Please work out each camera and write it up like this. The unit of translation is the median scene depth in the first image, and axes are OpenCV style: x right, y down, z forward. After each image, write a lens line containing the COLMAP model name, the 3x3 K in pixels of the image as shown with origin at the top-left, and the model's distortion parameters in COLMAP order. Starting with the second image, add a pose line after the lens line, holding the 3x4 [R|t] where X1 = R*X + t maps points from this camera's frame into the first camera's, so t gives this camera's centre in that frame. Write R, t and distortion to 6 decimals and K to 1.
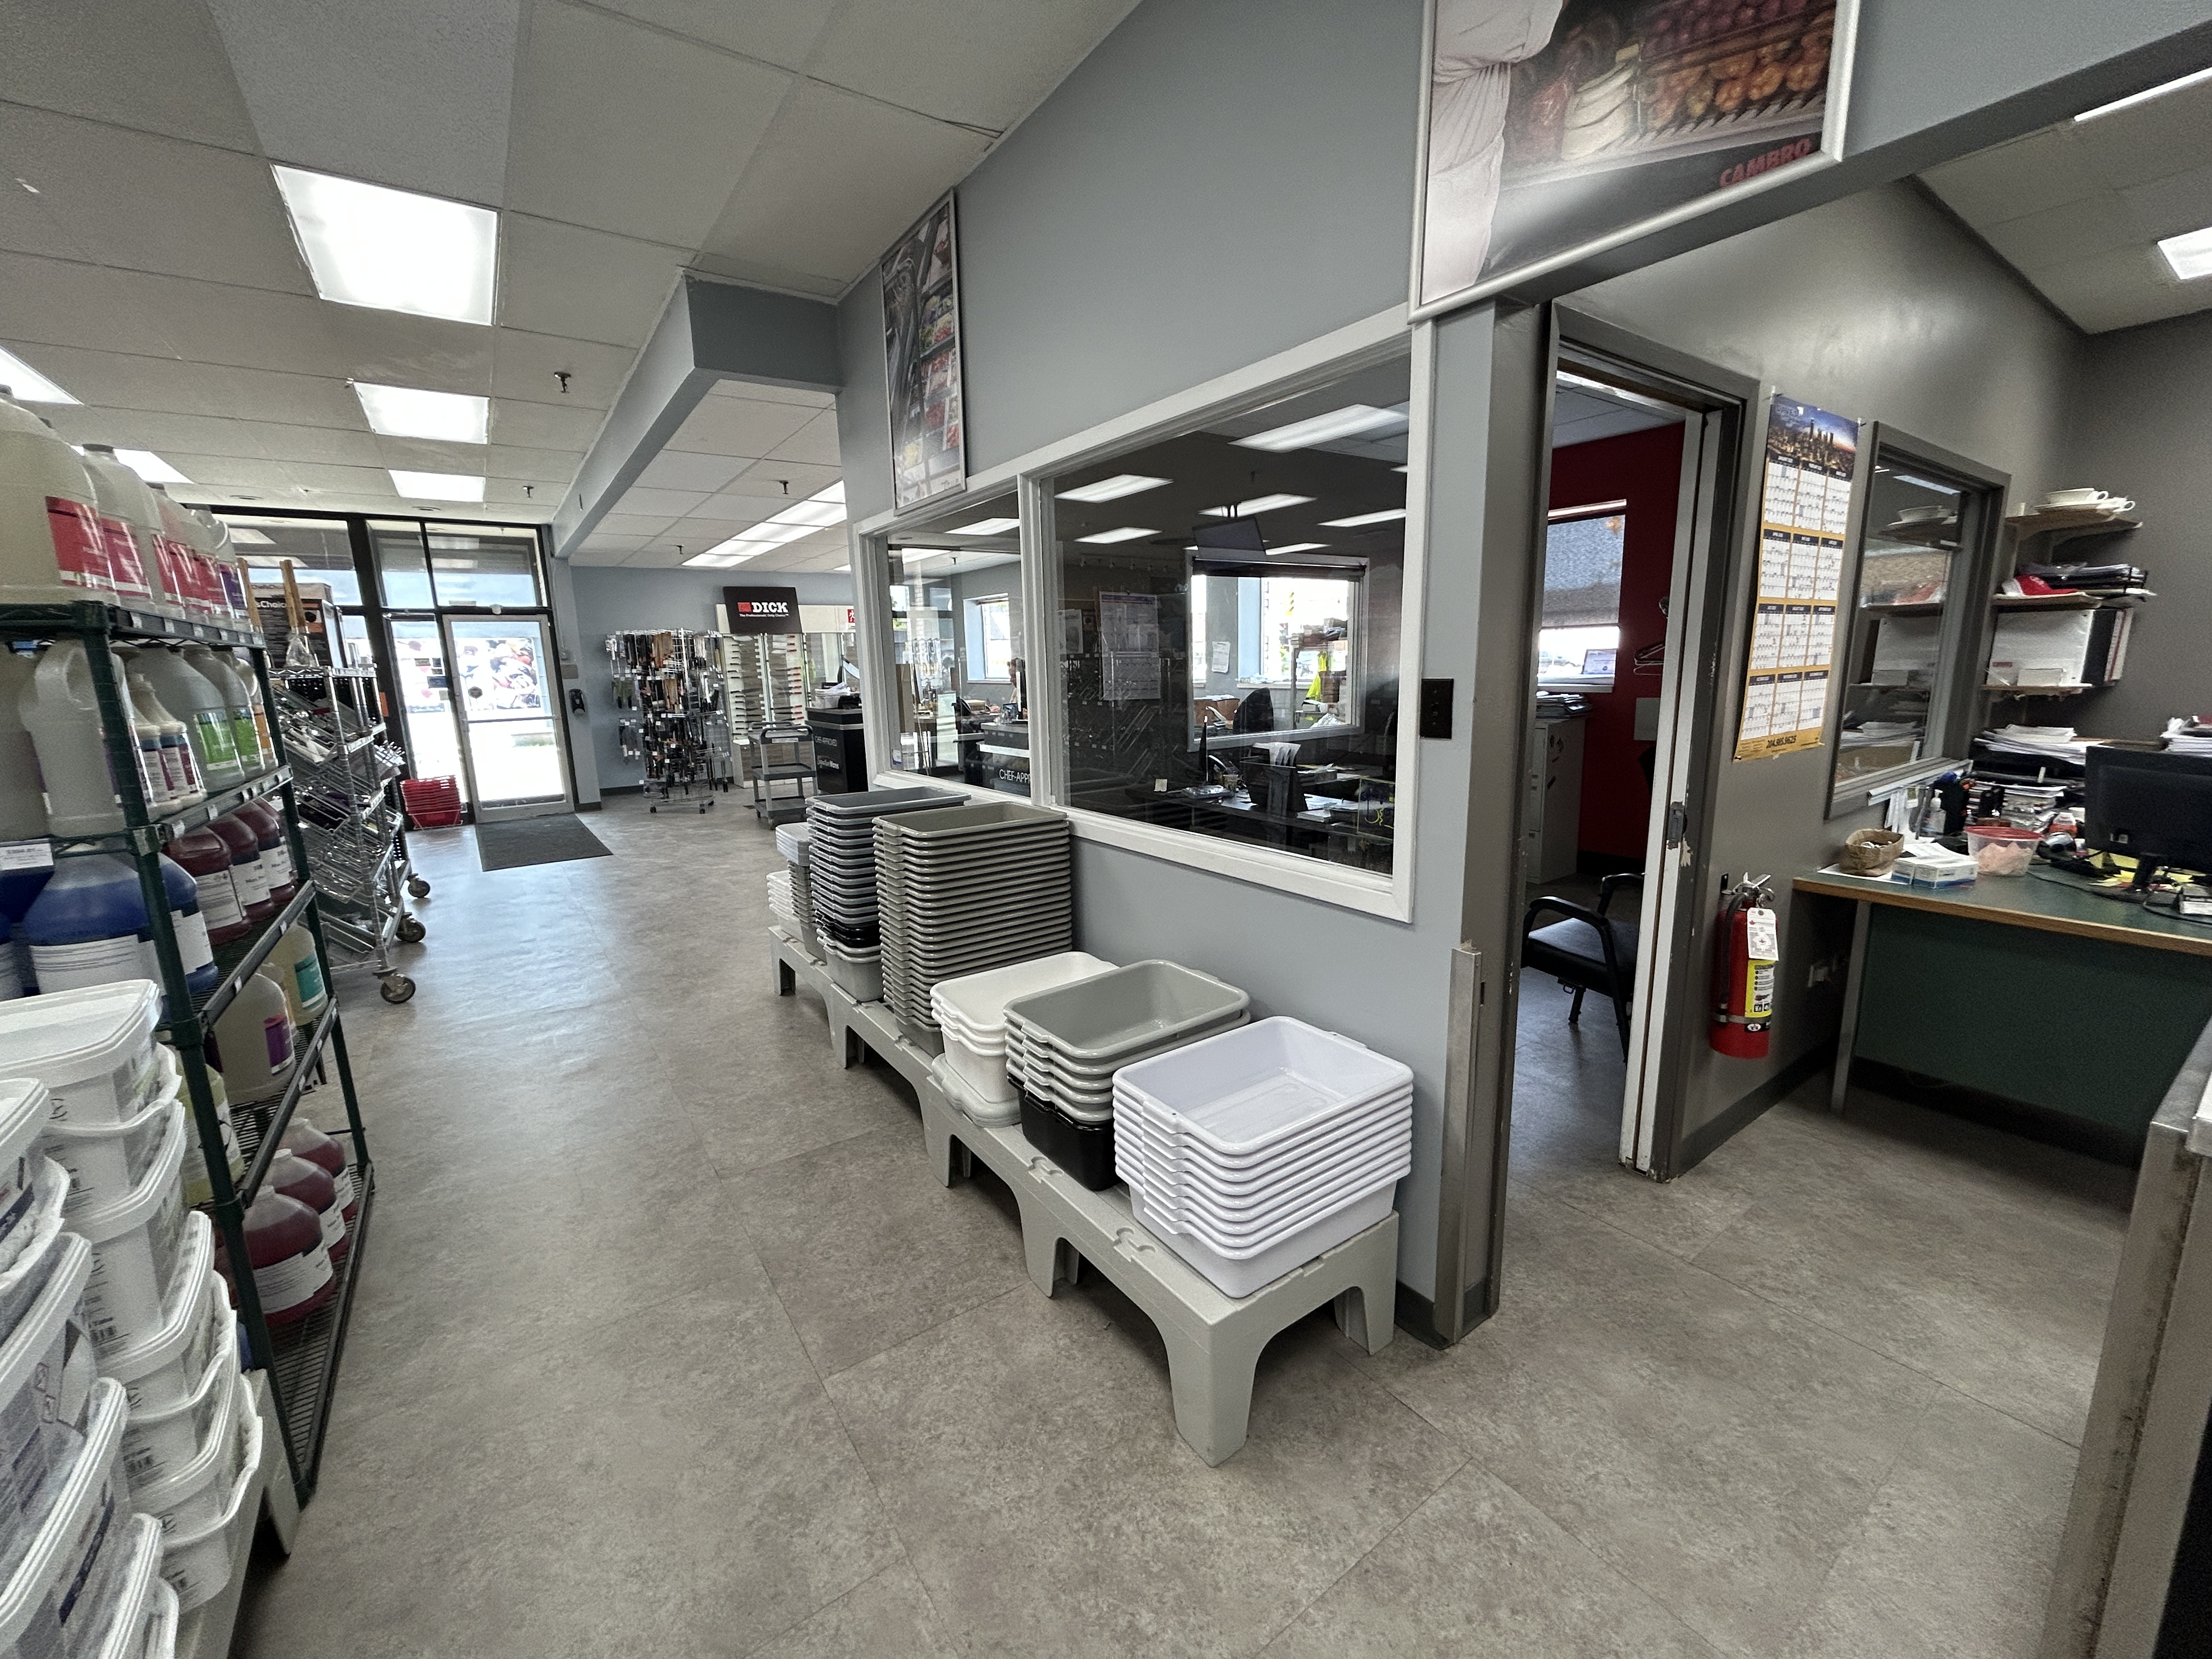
lens RADIAL K [[897.6, 0, 1106.0], [0, 897.6, 829.5], [0, 0, 1]] dist [0.011610, 0.000084]
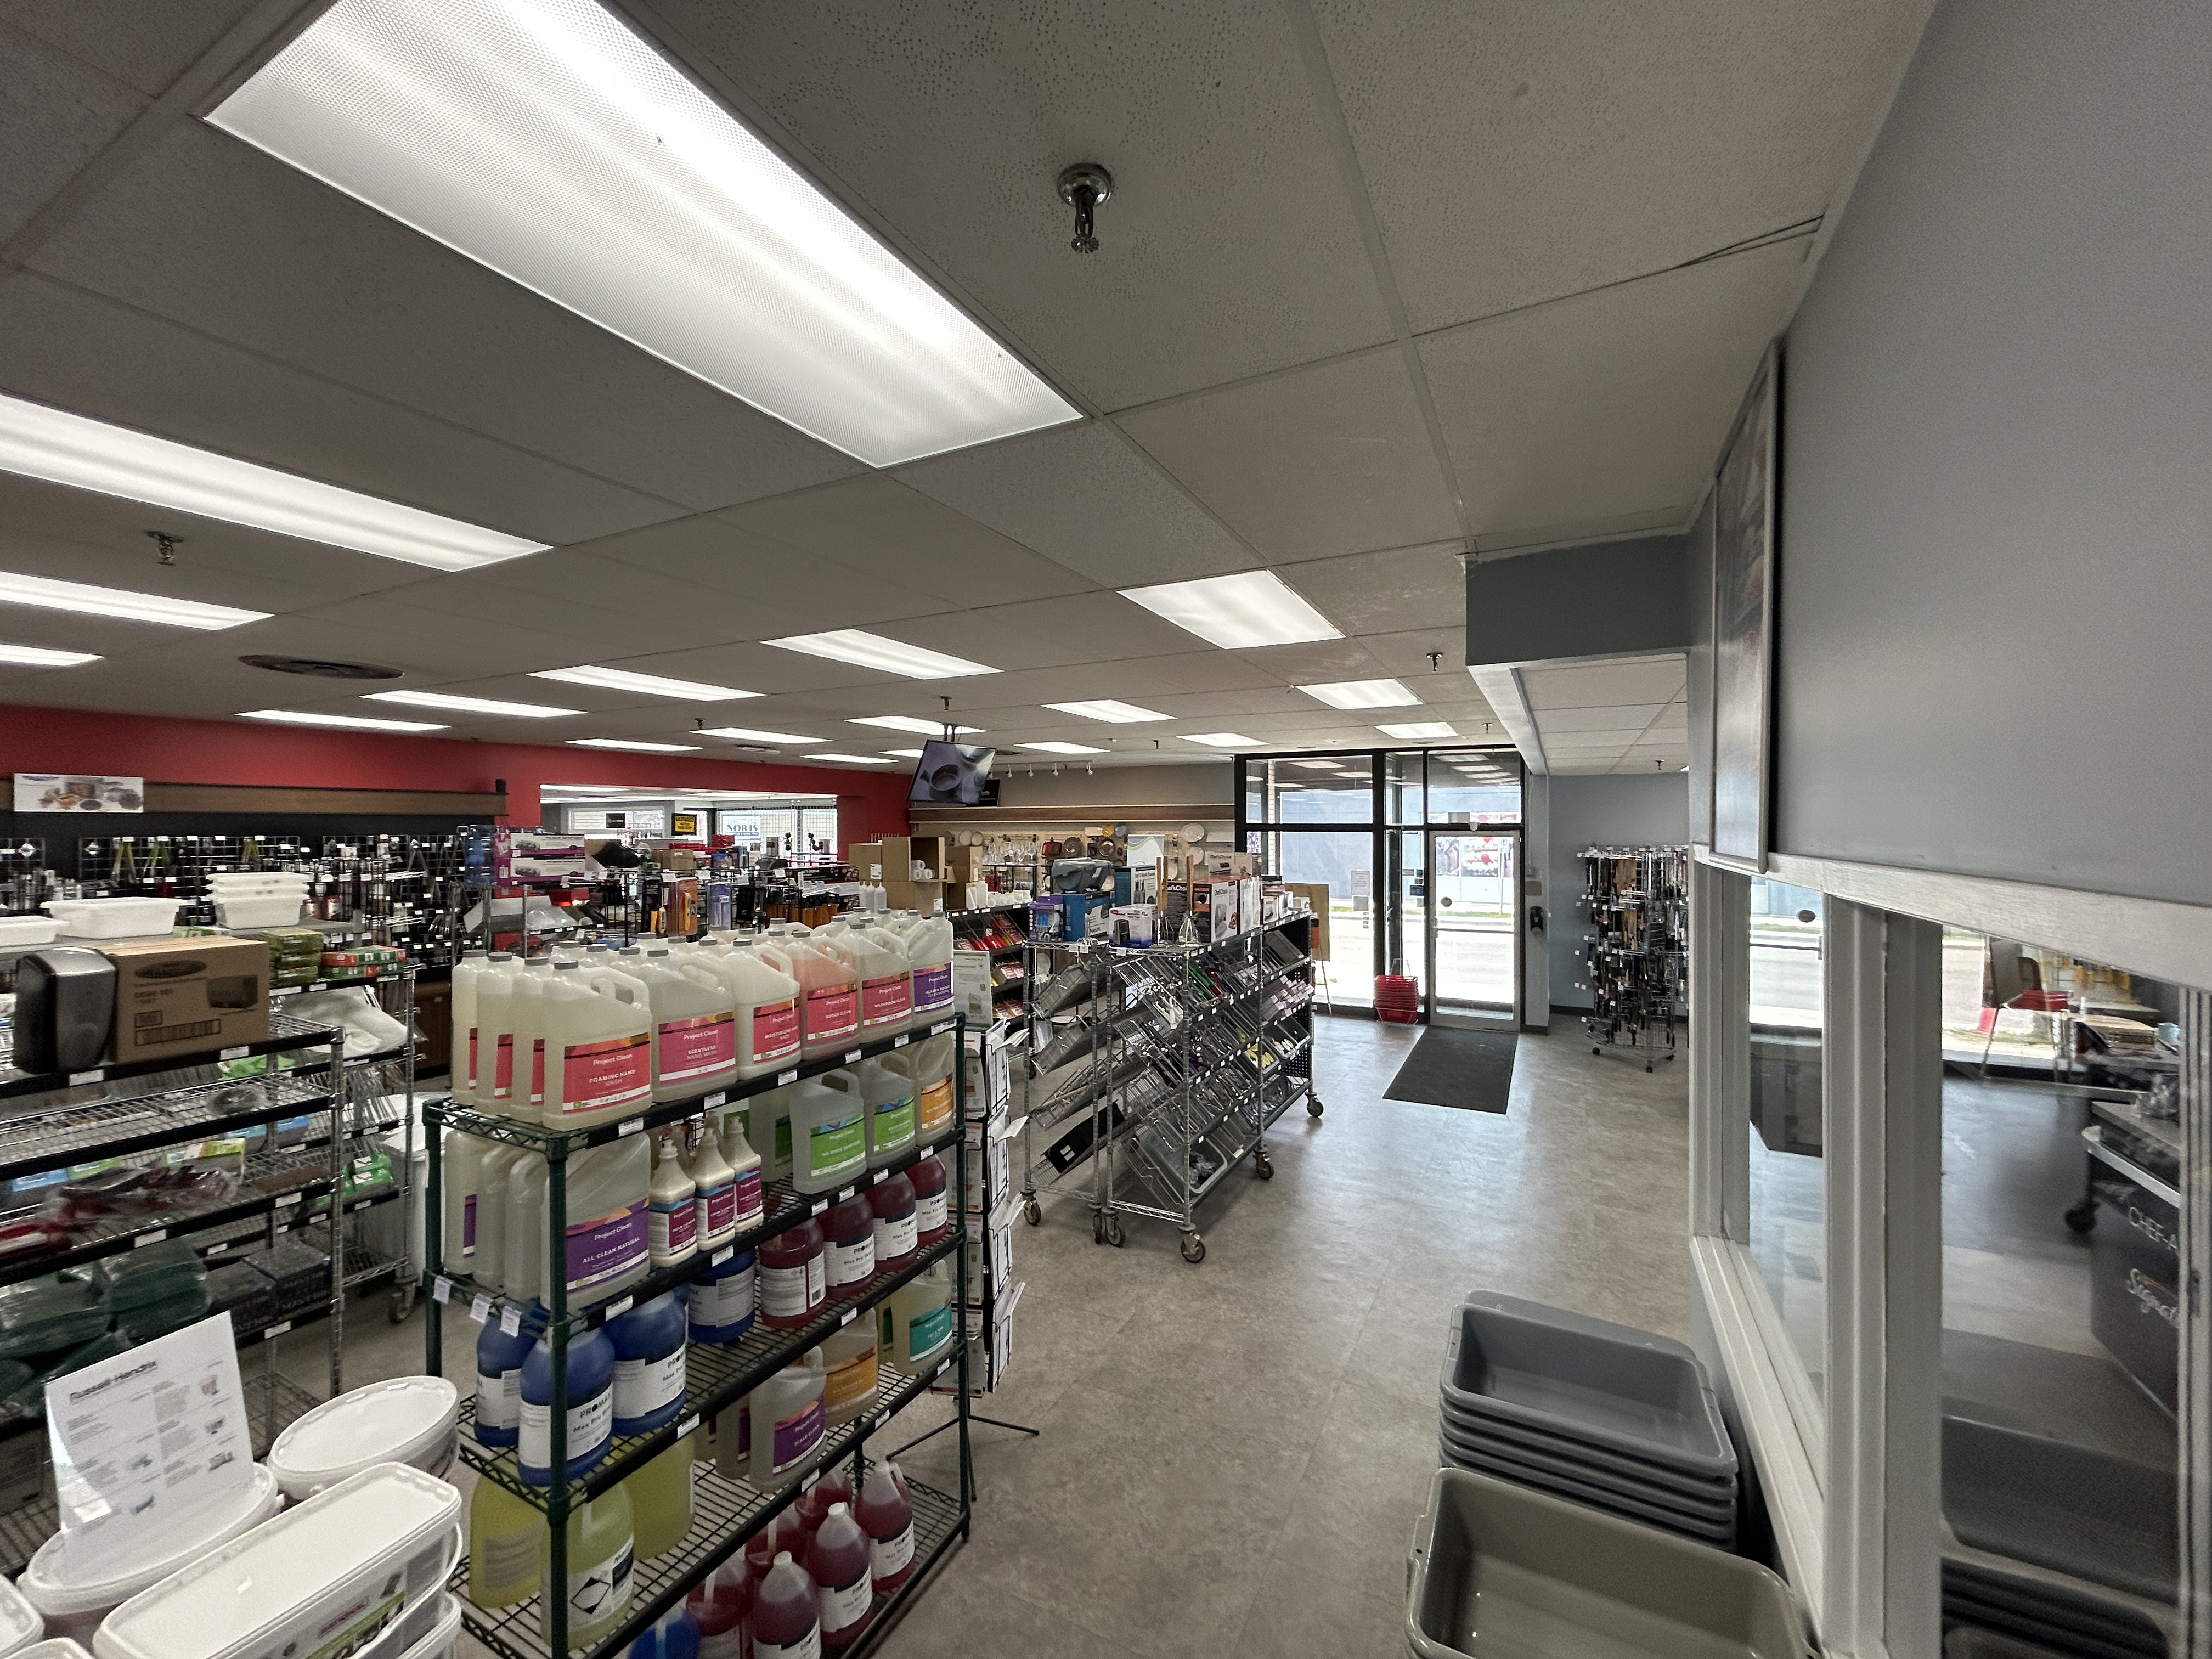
lens RADIAL K [[897.6, 0, 1106.0], [0, 897.6, 829.5], [0, 0, 1]] dist [0.011610, 0.000084]
pose [[0.465021, 0.035010, -0.884607, 0.045979], [-0.176060, 0.982916, -0.053651, -0.115771], [0.867616, 0.180693, 0.463241, 0.162236]]
